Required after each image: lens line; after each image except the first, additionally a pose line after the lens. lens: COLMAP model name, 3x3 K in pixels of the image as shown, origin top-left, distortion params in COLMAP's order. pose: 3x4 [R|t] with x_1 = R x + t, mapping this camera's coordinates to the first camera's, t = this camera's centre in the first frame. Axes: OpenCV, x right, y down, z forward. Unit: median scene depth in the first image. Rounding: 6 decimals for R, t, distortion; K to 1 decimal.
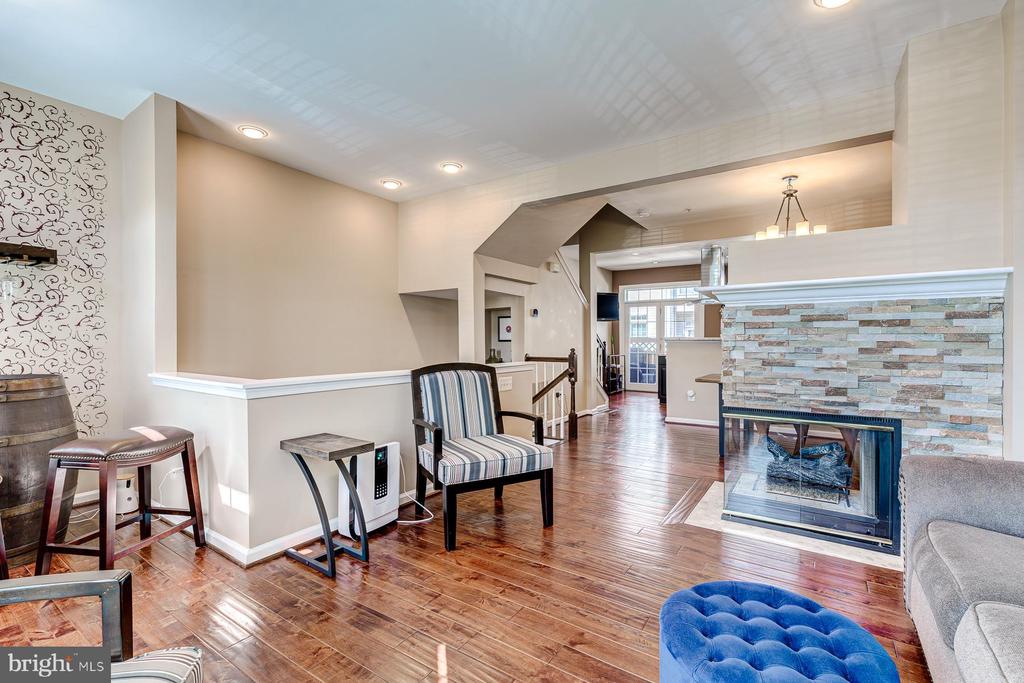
lens RADIAL K [[448.2, 0, 512.0], [0, 448.2, 341.5], [0, 0, 1]] dist [-0.003668, -0.000384]
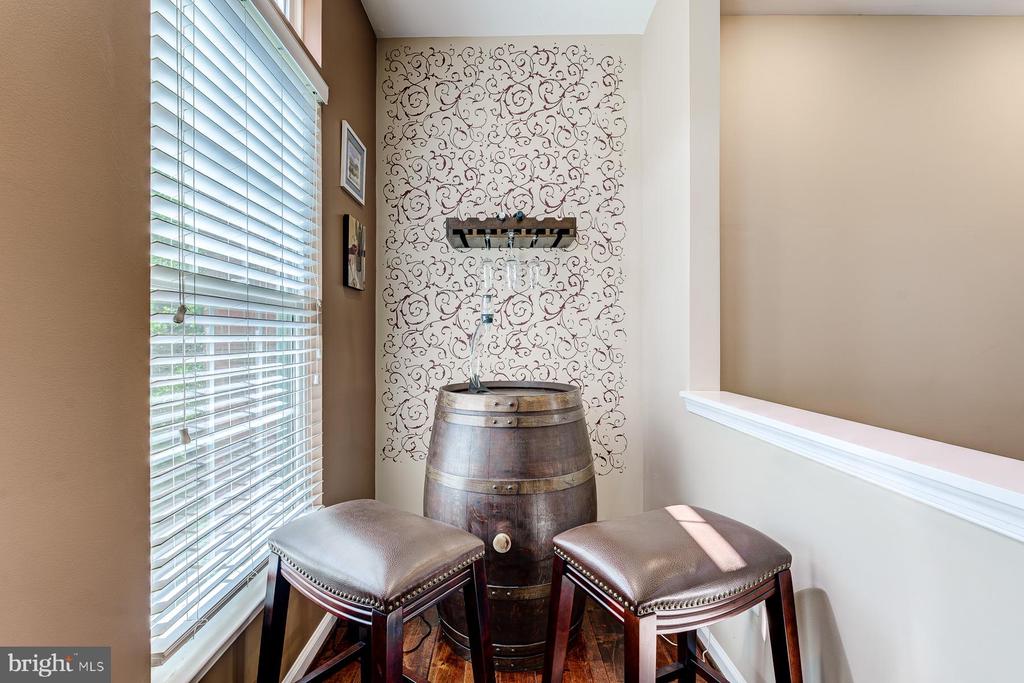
lens RADIAL K [[448.2, 0, 512.0], [0, 448.2, 341.5], [0, 0, 1]] dist [-0.003668, -0.000384]
pose [[0.565366, 0.003900, -0.824831, -0.433025], [-0.000644, 0.999991, 0.004287, 0.000262], [0.824840, -0.001893, 0.565363, 0.456923]]
